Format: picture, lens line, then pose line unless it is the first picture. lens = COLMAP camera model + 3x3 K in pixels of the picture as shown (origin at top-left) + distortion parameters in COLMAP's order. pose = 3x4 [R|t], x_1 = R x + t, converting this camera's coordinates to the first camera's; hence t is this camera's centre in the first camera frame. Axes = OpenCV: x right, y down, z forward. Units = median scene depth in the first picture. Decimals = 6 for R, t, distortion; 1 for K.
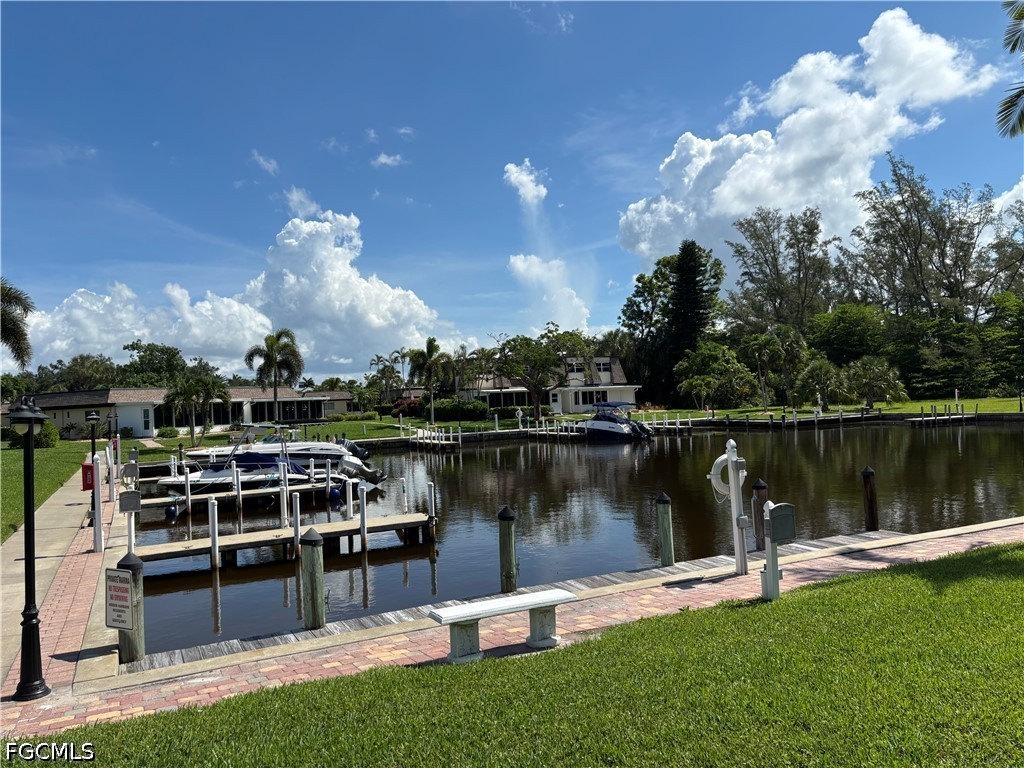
lens RADIAL K [[770.4, 0, 511.1], [0, 770.4, 386.1], [0, 0, 1]] dist [0.078235, 0.001377]
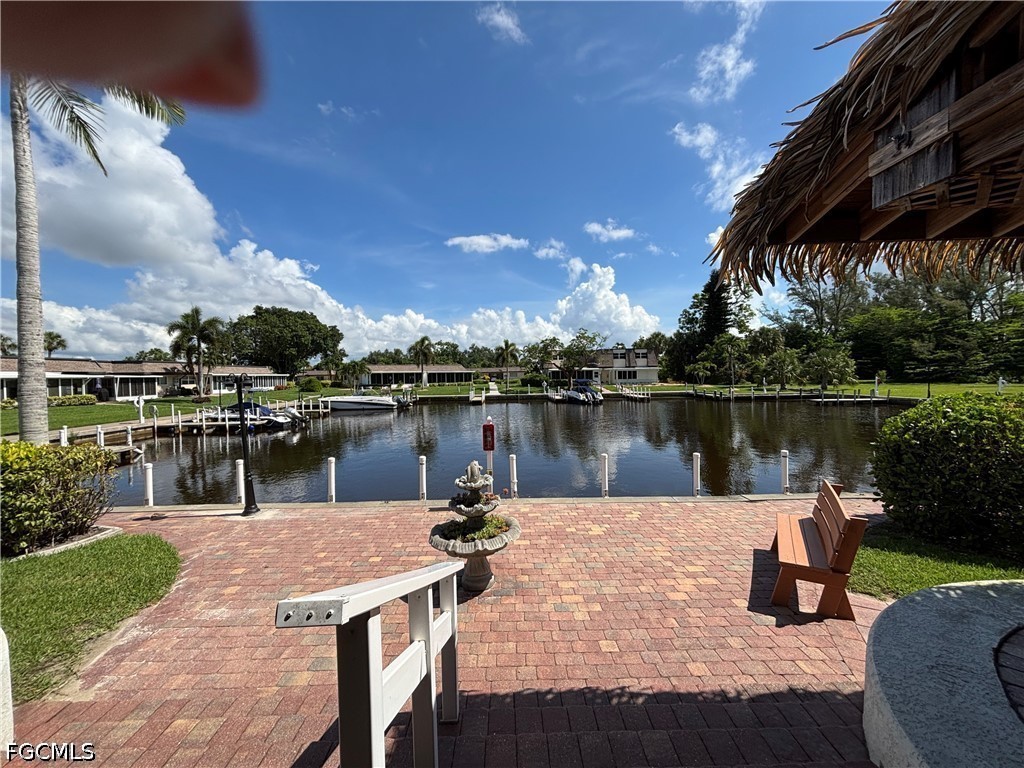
lens RADIAL K [[413.5, 0, 511.9], [0, 413.5, 387.9], [0, 0, 1]] dist [0.000136, -0.000103]
pose [[0.895724, 0.039440, -0.442857, 0.252515], [-0.012250, 0.997869, 0.064091, -0.009674], [0.444441, -0.051983, 0.894299, 0.123525]]
